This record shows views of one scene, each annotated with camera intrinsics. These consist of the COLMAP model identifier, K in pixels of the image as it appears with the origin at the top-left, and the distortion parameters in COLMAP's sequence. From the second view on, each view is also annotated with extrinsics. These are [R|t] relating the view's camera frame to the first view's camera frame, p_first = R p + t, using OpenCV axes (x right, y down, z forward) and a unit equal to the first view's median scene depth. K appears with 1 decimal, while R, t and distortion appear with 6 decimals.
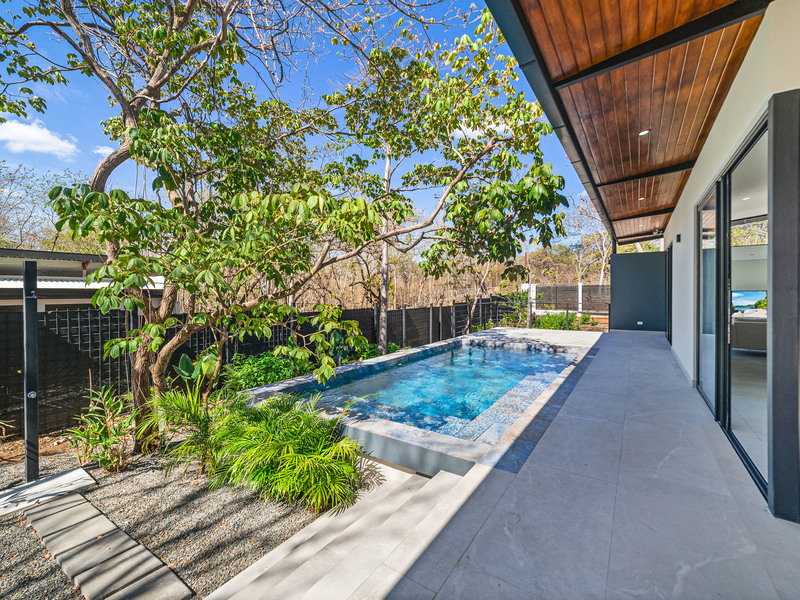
lens RADIAL K [[348.4, 0, 386.8], [0, 348.4, 298.5], [0, 0, 1]] dist [-0.018119, 0.000250]
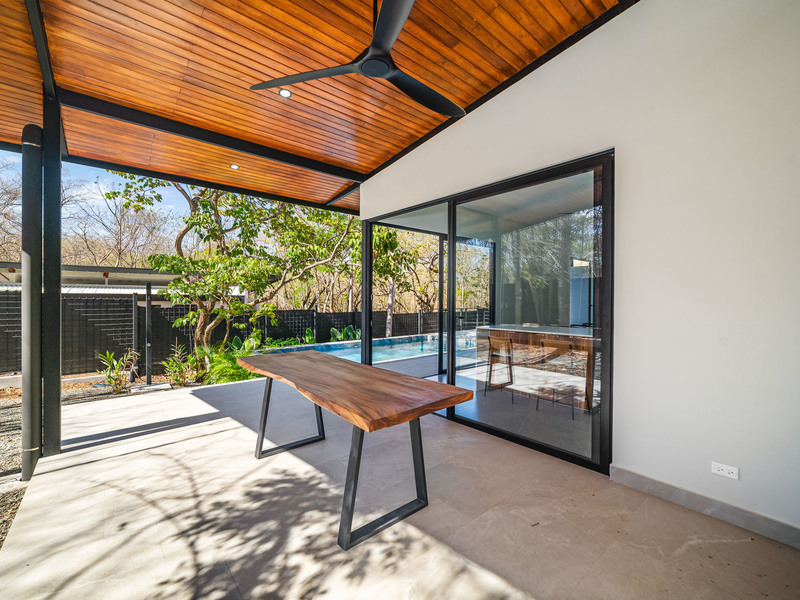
lens RADIAL K [[348.4, 0, 386.8], [0, 348.4, 298.5], [0, 0, 1]] dist [-0.018119, 0.000250]
pose [[0.966806, 0.019235, -0.254786, 0.765533], [-0.024758, 0.999522, -0.018490, 0.003385], [0.254308, 0.024185, 0.966821, -0.568142]]
